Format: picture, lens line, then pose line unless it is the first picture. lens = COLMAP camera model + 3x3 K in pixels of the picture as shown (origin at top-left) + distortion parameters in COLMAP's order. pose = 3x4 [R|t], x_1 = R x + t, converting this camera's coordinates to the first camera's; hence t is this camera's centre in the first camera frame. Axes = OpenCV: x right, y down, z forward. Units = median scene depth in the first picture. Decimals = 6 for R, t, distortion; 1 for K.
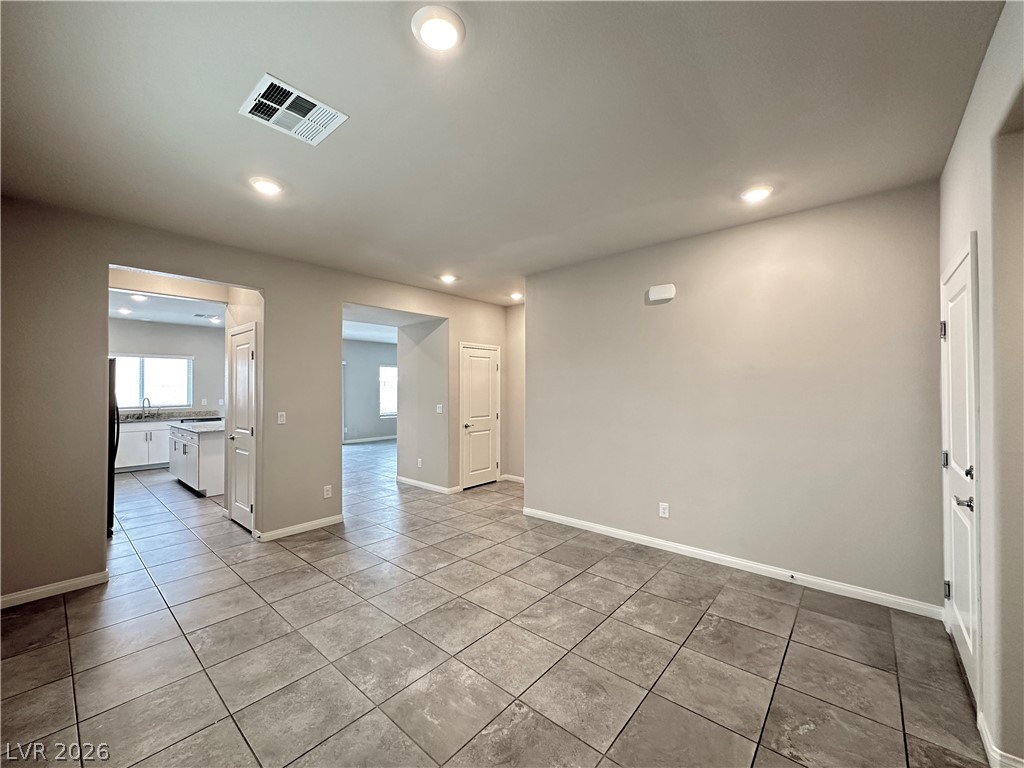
lens RADIAL K [[409.2, 0, 511.1], [0, 409.2, 384.3], [0, 0, 1]] dist [-0.000581, 0.000345]
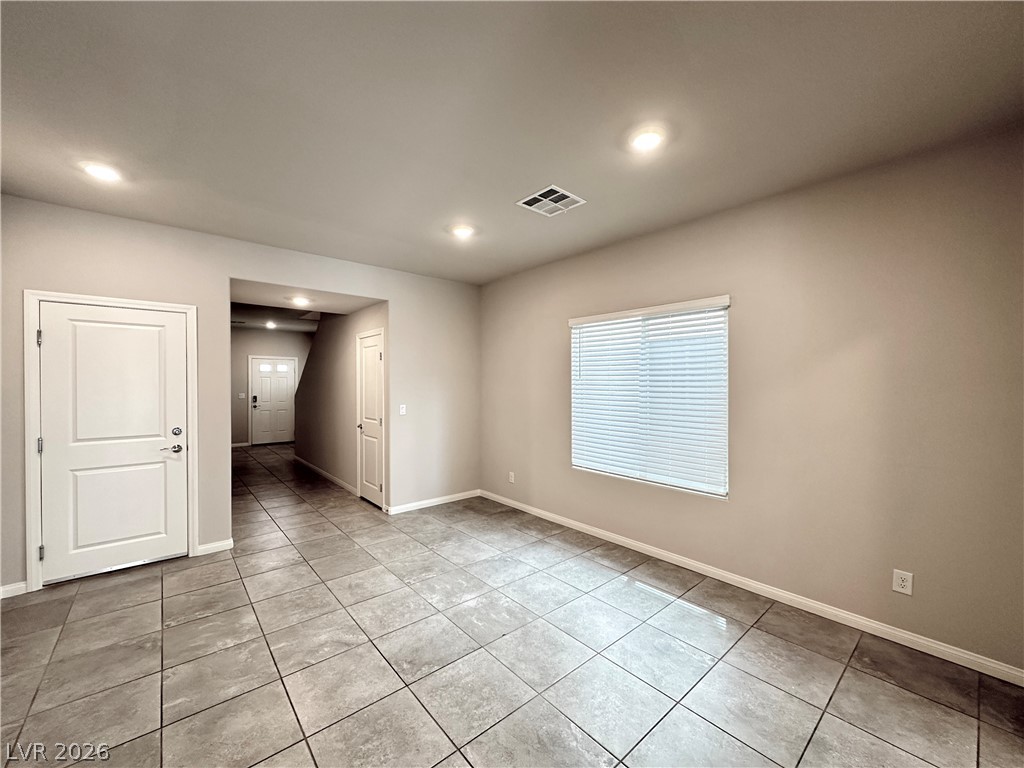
lens RADIAL K [[409.2, 0, 506.9], [0, 409.2, 386.0], [0, 0, 1]] dist [-0.000581, 0.000345]
pose [[-0.988121, 0.000726, 0.153674, -0.464630], [0.000236, 0.999995, -0.003208, 0.011866], [-0.153676, -0.003134, -0.988116, 1.926384]]
